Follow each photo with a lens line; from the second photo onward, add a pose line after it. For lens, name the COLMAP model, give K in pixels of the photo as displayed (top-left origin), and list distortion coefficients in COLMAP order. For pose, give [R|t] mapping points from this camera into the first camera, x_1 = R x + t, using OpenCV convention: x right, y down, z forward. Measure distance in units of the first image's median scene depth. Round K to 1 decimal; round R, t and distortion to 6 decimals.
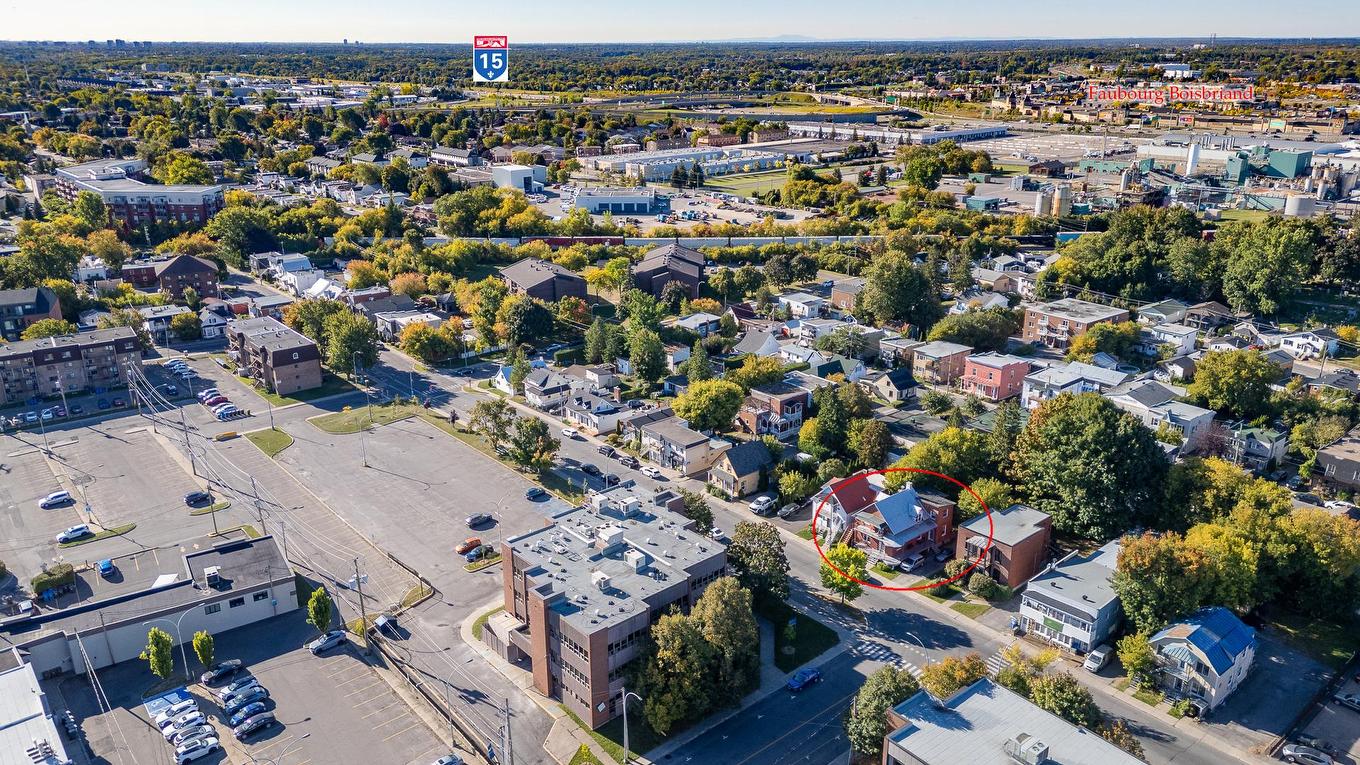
lens RADIAL K [[971.0, 0, 679.5], [0, 971.0, 381.1], [0, 0, 1]] dist [0.077097, -0.073110]
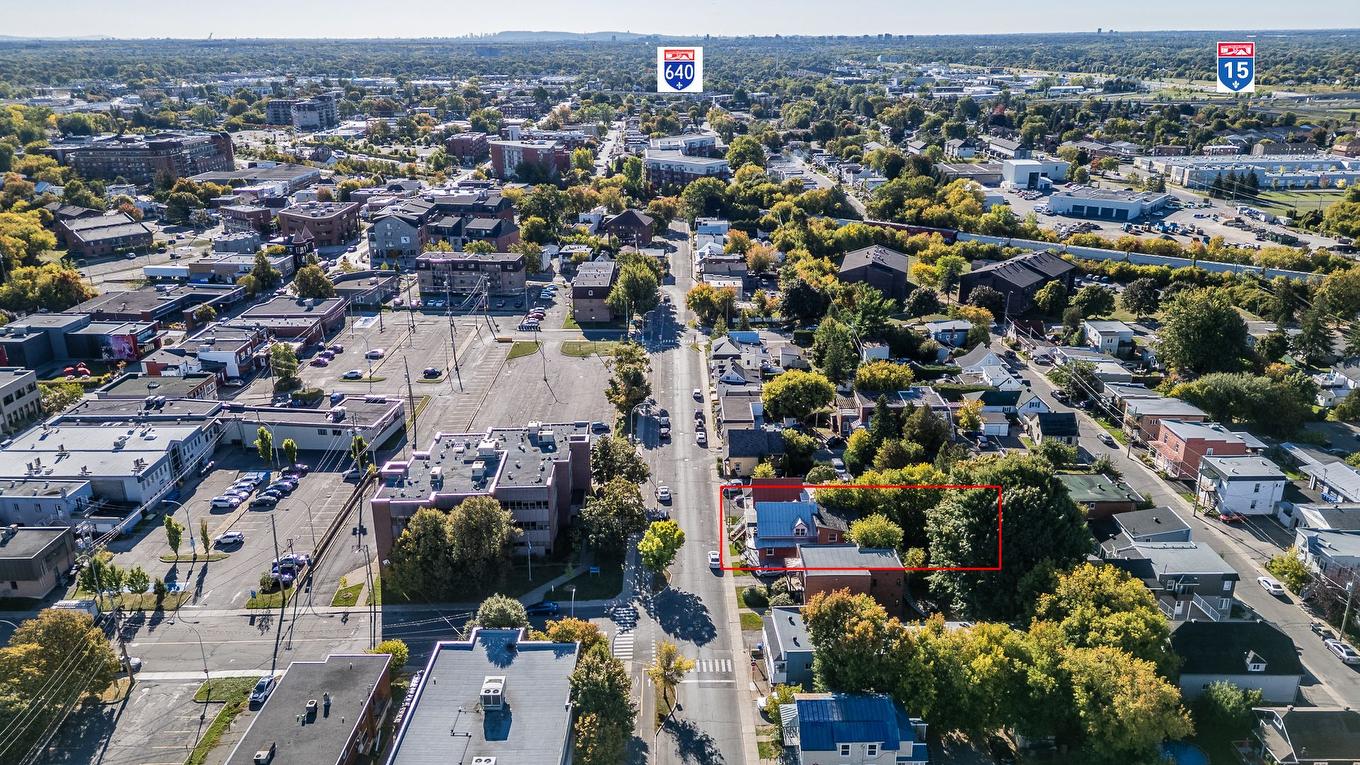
lens RADIAL K [[953.7, 0, 680.0], [0, 953.7, 382.5], [0, 0, 1]] dist [0.073817, -0.083742]
pose [[0.766471, 0.212235, -0.606200, 0.642252], [-0.202520, 0.975540, 0.085480, -0.057456], [0.609514, 0.057250, 0.790705, 0.153156]]
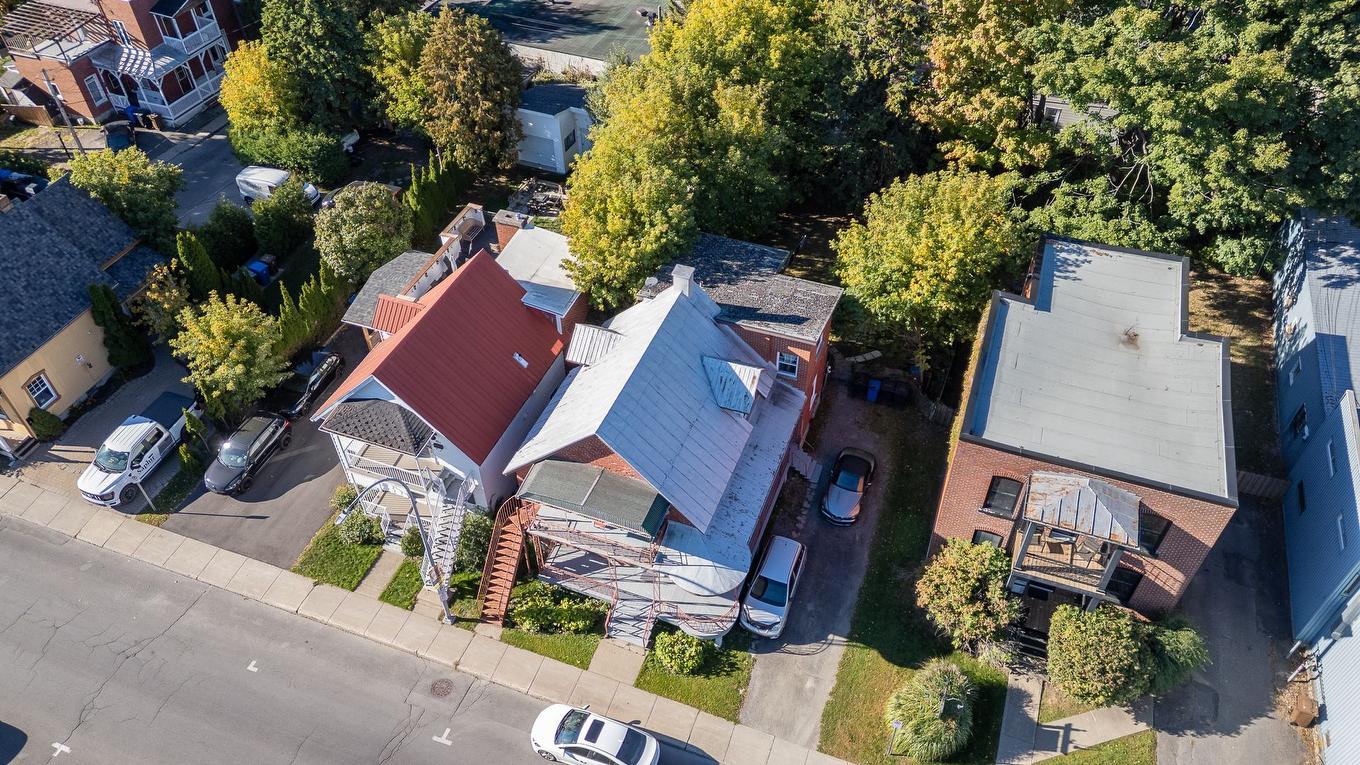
lens RADIAL K [[971.0, 0, 679.5], [0, 971.0, 381.1], [0, 0, 1]] dist [0.077097, -0.073110]
pose [[0.879634, -0.335644, 0.337028, 0.132086], [0.162367, 0.877884, 0.450507, 0.015670], [-0.447081, -0.341559, 0.826714, 0.734380]]
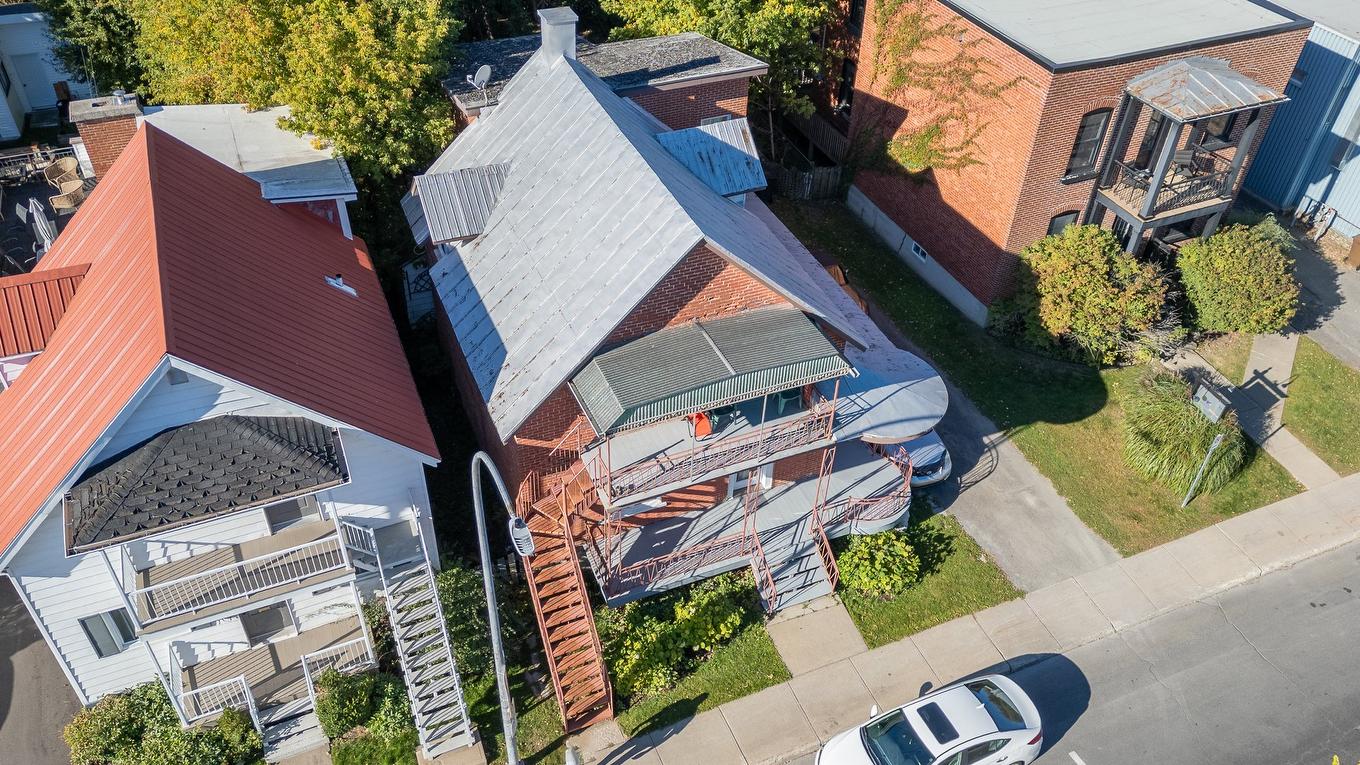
lens RADIAL K [[1035.6, 0, 680.0], [0, 1035.6, 382.5], [0, 0, 1]] dist [0.040557, 0.000823]
pose [[0.309495, -0.610922, 0.728689, 0.087936], [0.281636, 0.790824, 0.543395, 0.063907], [-0.908237, 0.037047, 0.416814, 0.861414]]
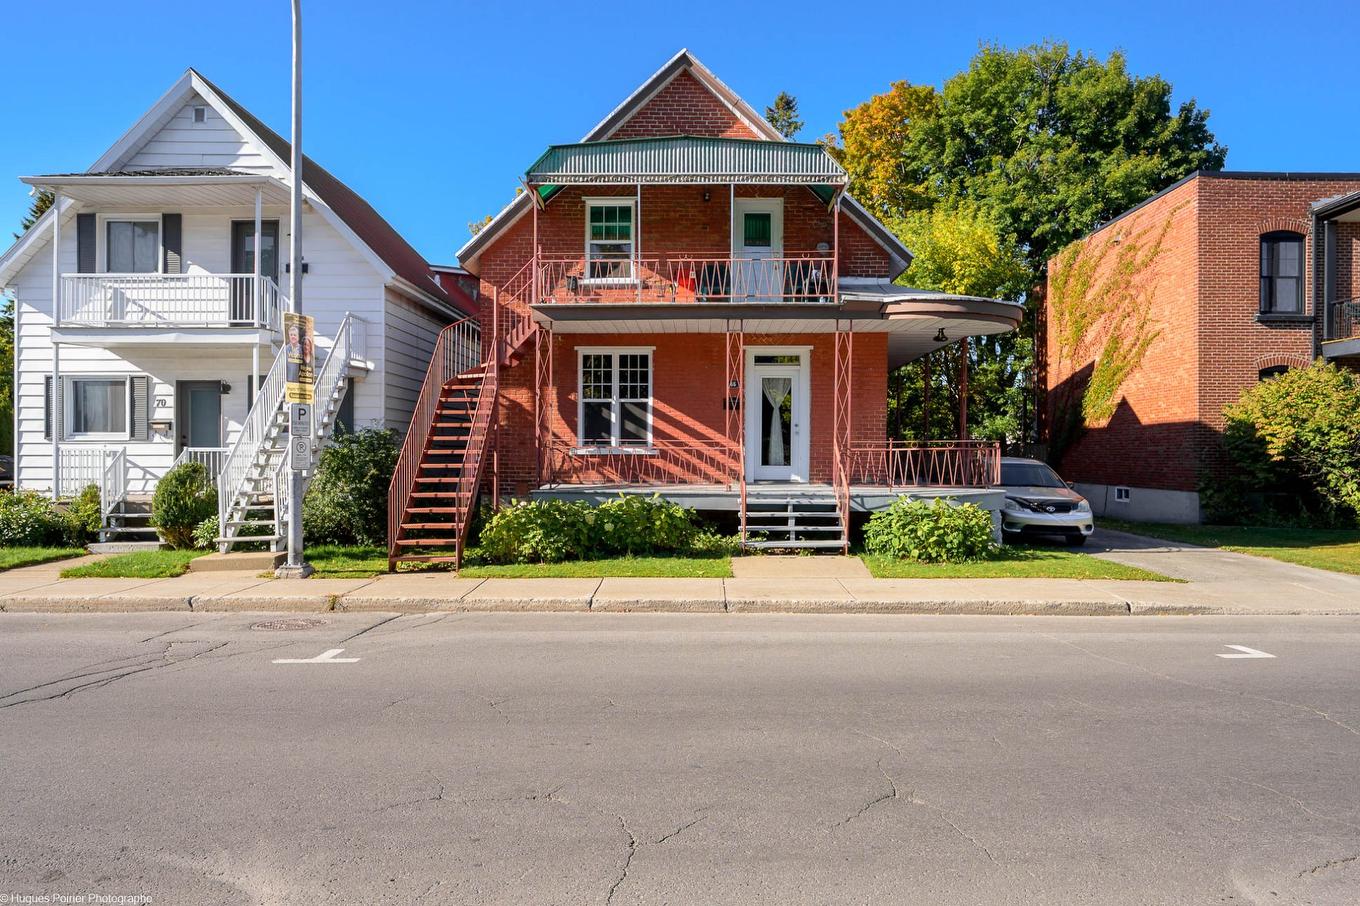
lens RADIAL K [[871.1, 0, 678.4], [0, 871.1, 458.1], [0, 0, 1]] dist [-0.001314, -0.000985]
pose [[0.672975, -0.006761, 0.739635, 0.110082], [0.240509, 0.947620, -0.210170, 0.174522], [-0.699472, 0.319328, 0.639350, 0.859876]]
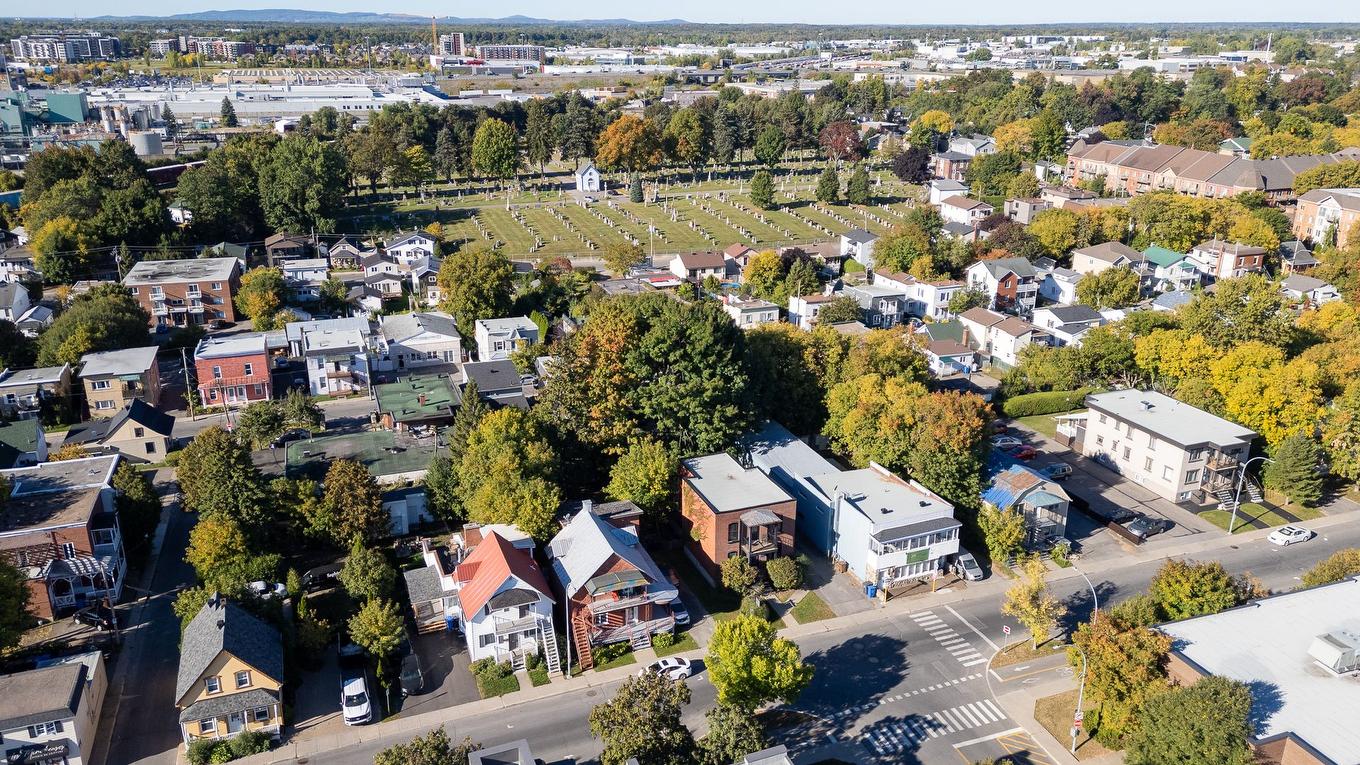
lens RADIAL K [[1010.5, 0, 676.9], [0, 1010.5, 356.6], [0, 0, 1]] dist [0.108537, -0.130321]
pose [[0.338178, -0.287049, 0.896236, -0.260409], [0.299928, 0.935560, 0.186471, -0.073750], [-0.892008, 0.205746, 0.402479, 0.638023]]
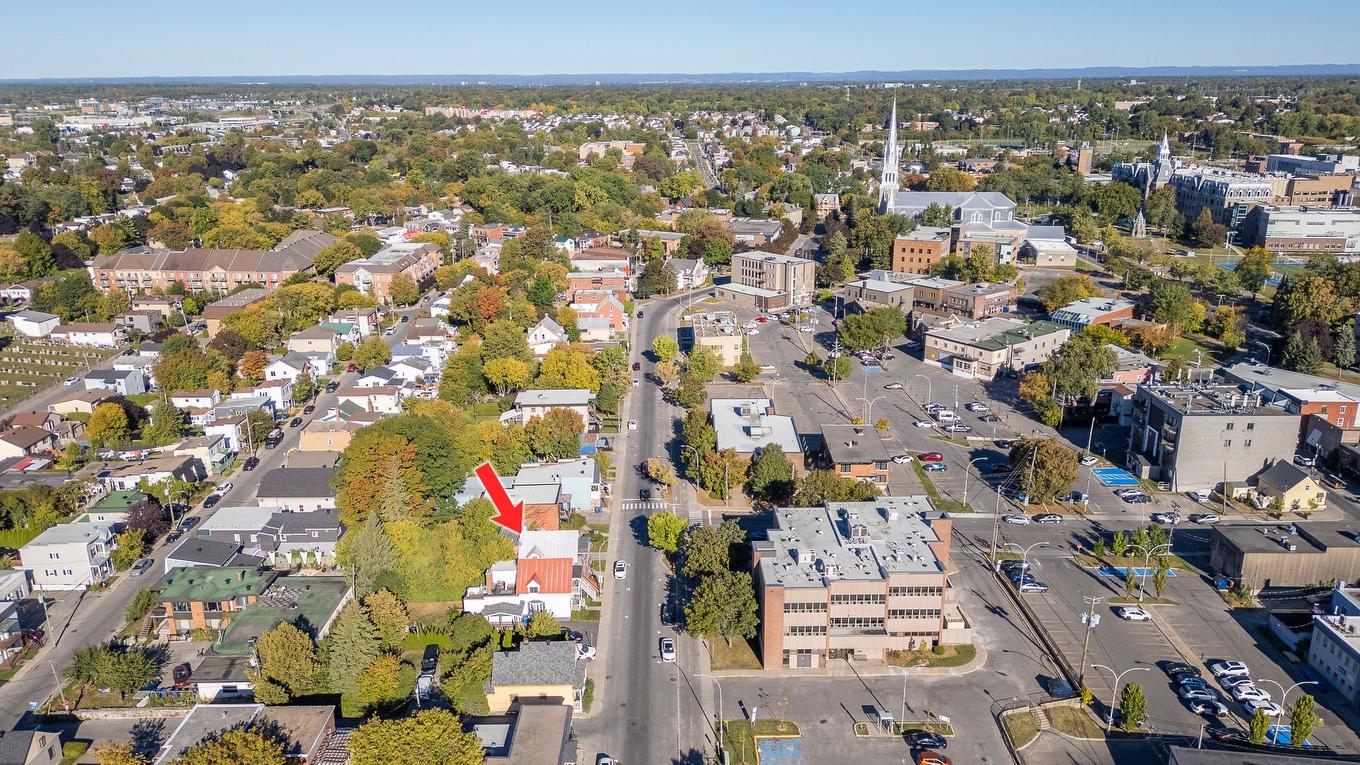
lens RADIAL K [[953.7, 0, 680.0], [0, 953.7, 382.5], [0, 0, 1]] dist [0.073817, -0.083742]
pose [[-0.767451, -0.185467, 0.613694, -0.441480], [0.210218, 0.831519, 0.514184, -0.467870], [-0.605662, 0.523621, -0.599161, 1.330392]]
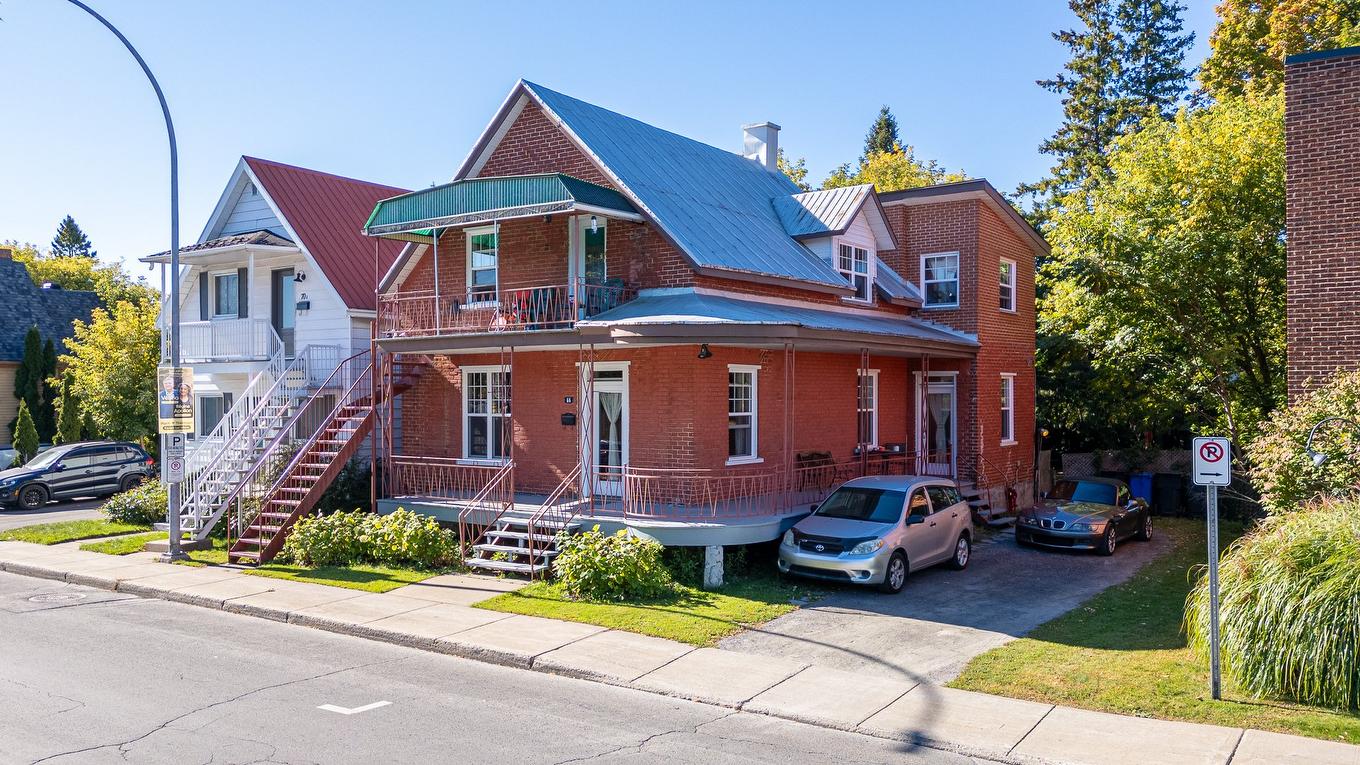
lens RADIAL K [[1073.5, 0, 661.3], [0, 1073.5, 393.4], [0, 0, 1]] dist [0.096289, -0.107549]
pose [[0.975255, -0.007803, 0.220944, 0.169144], [0.079341, 0.945157, -0.316834, 0.186318], [-0.206354, 0.326524, 0.922388, 0.800891]]
